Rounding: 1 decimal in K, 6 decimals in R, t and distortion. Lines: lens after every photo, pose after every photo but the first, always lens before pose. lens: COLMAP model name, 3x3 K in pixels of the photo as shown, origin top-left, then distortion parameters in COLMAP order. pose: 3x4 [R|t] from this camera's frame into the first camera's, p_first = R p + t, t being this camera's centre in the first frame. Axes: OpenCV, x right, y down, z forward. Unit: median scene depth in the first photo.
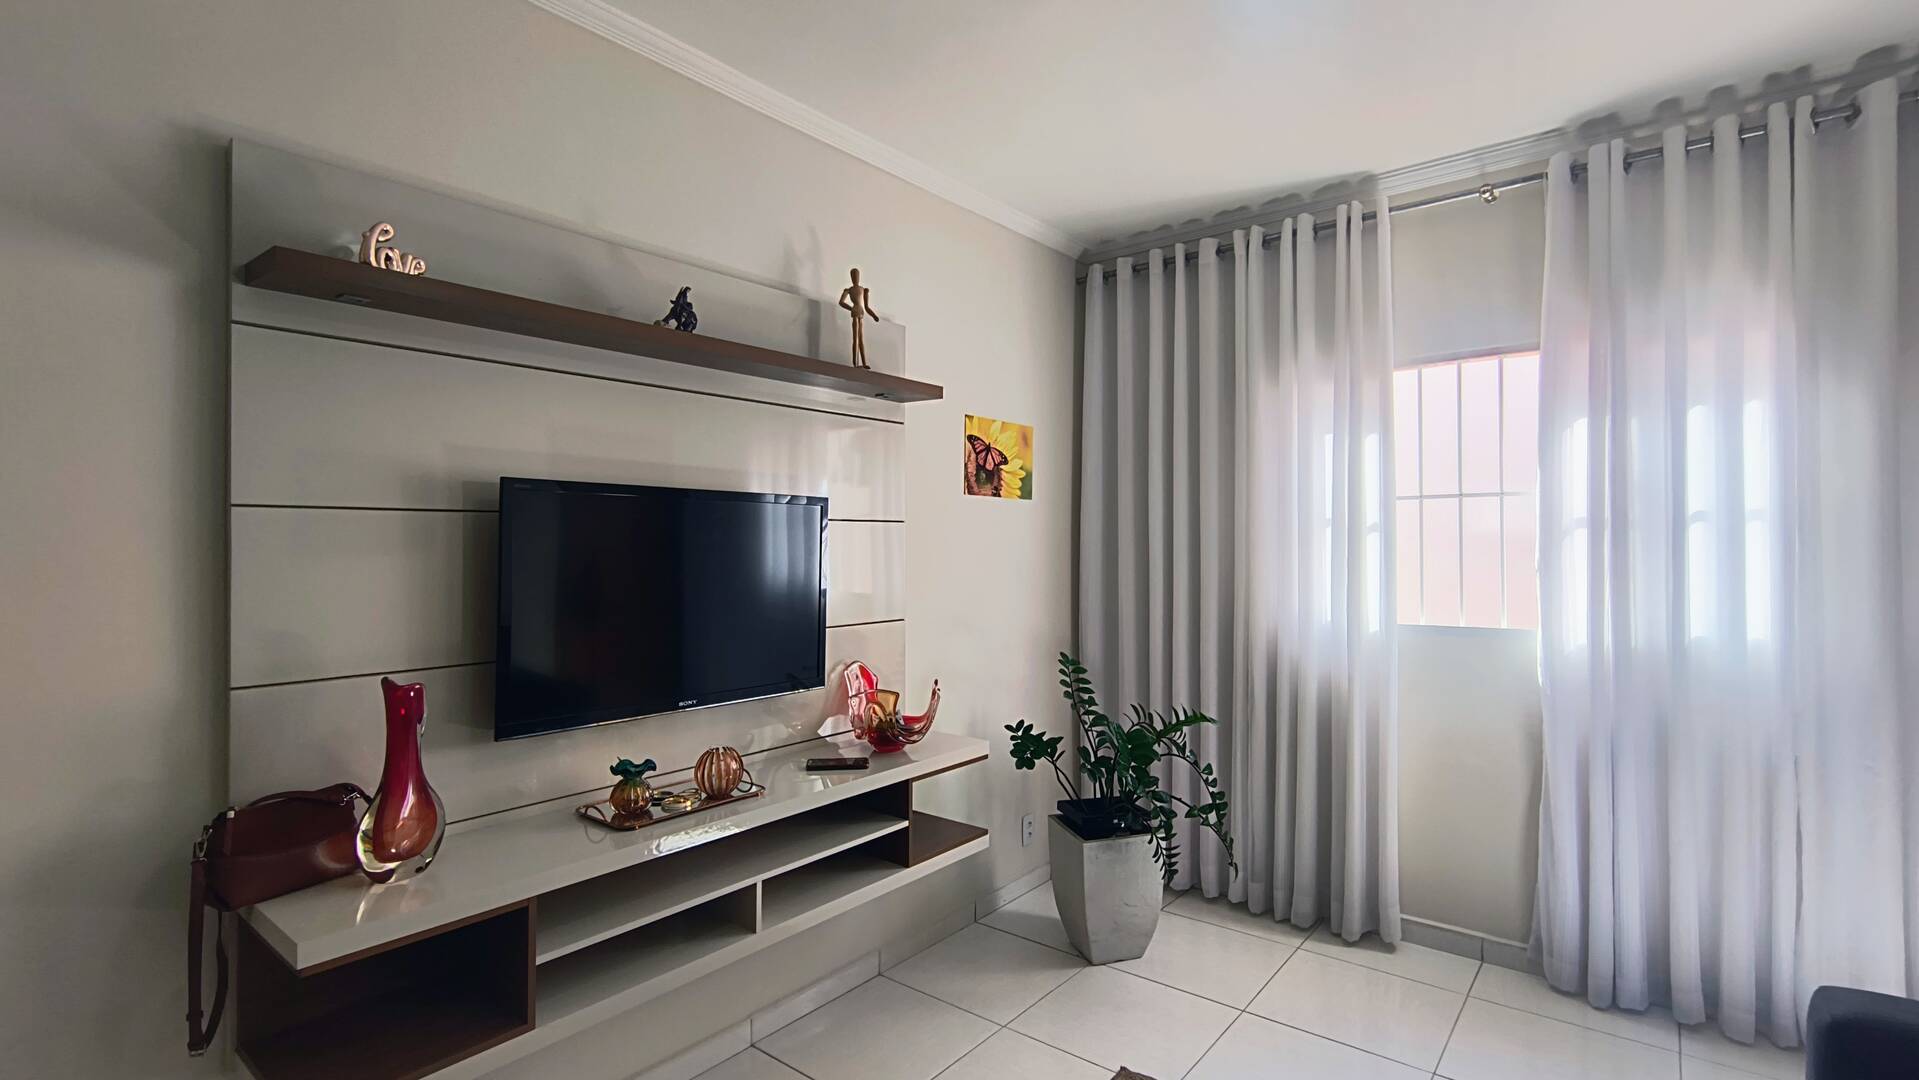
lens RADIAL K [[882.5, 0, 963.1], [0, 882.5, 532.9], [0, 0, 1]] dist [-0.010452, 0.003433]
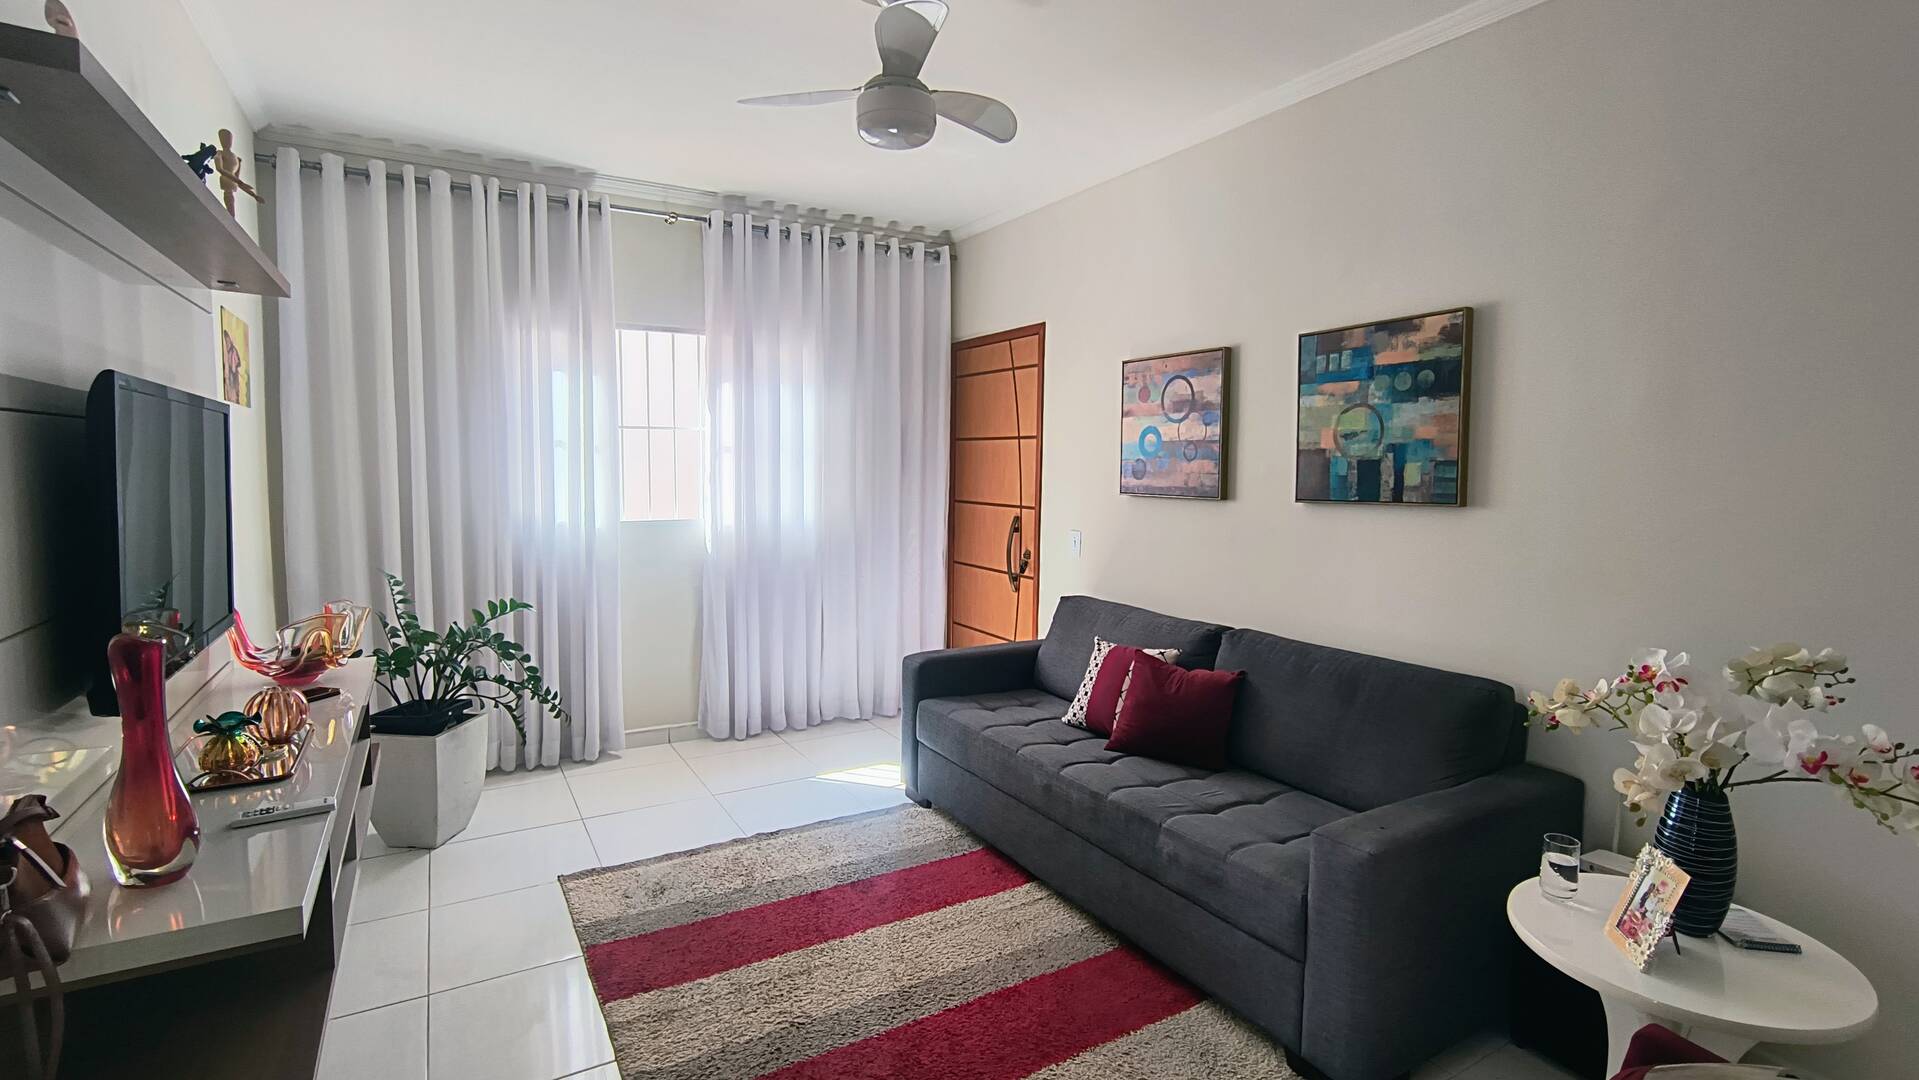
lens RADIAL K [[882.5, 0, 969.0], [0, 882.5, 525.1], [0, 0, 1]] dist [-0.010452, 0.003433]
pose [[0.342145, -0.059632, 0.937753, -0.665999], [-0.024505, 0.997079, 0.072345, -0.002548], [-0.939328, -0.047733, 0.339684, 0.034174]]
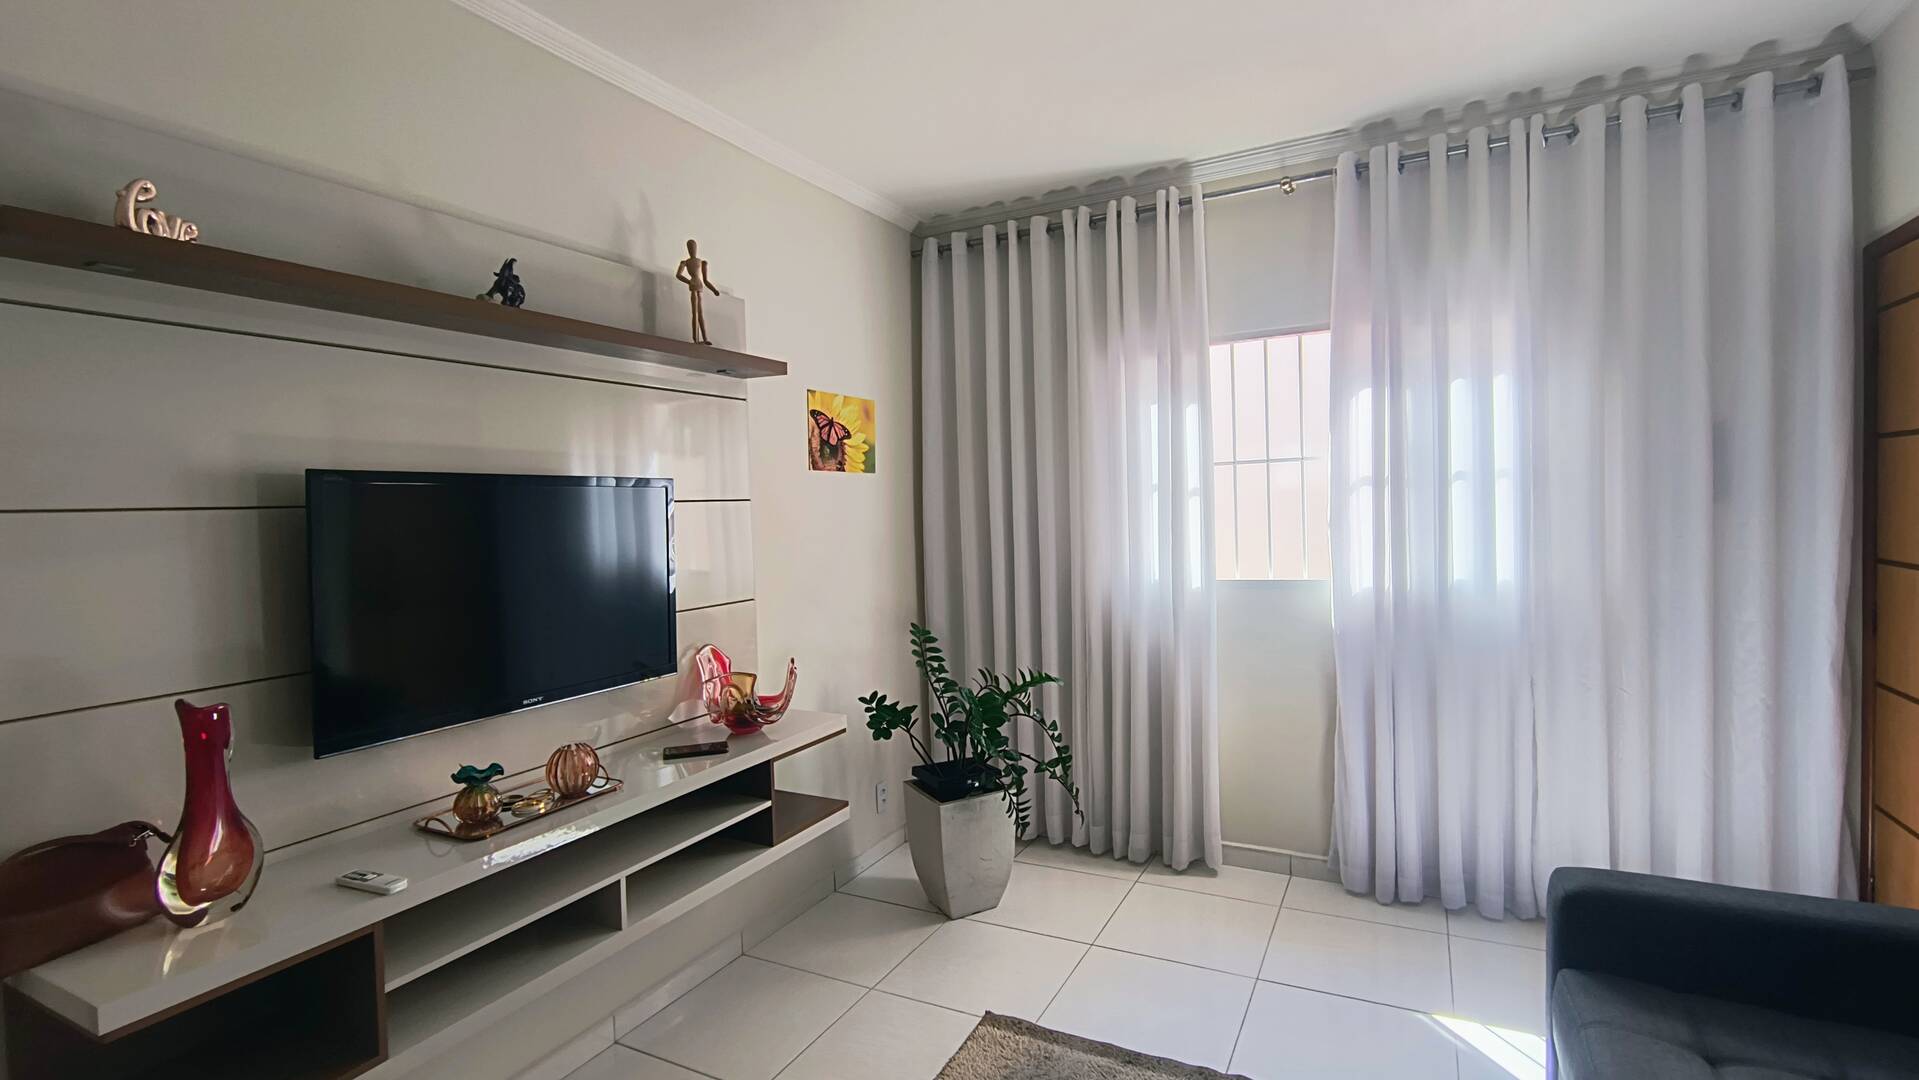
lens RADIAL K [[882.5, 0, 962.0], [0, 882.5, 531.0], [0, 0, 1]] dist [-0.010452, 0.003433]
pose [[0.980304, -0.035518, 0.194273, -0.030534], [0.028337, 0.998813, 0.039616, -0.011494], [-0.195449, -0.033331, 0.980147, -0.011036]]
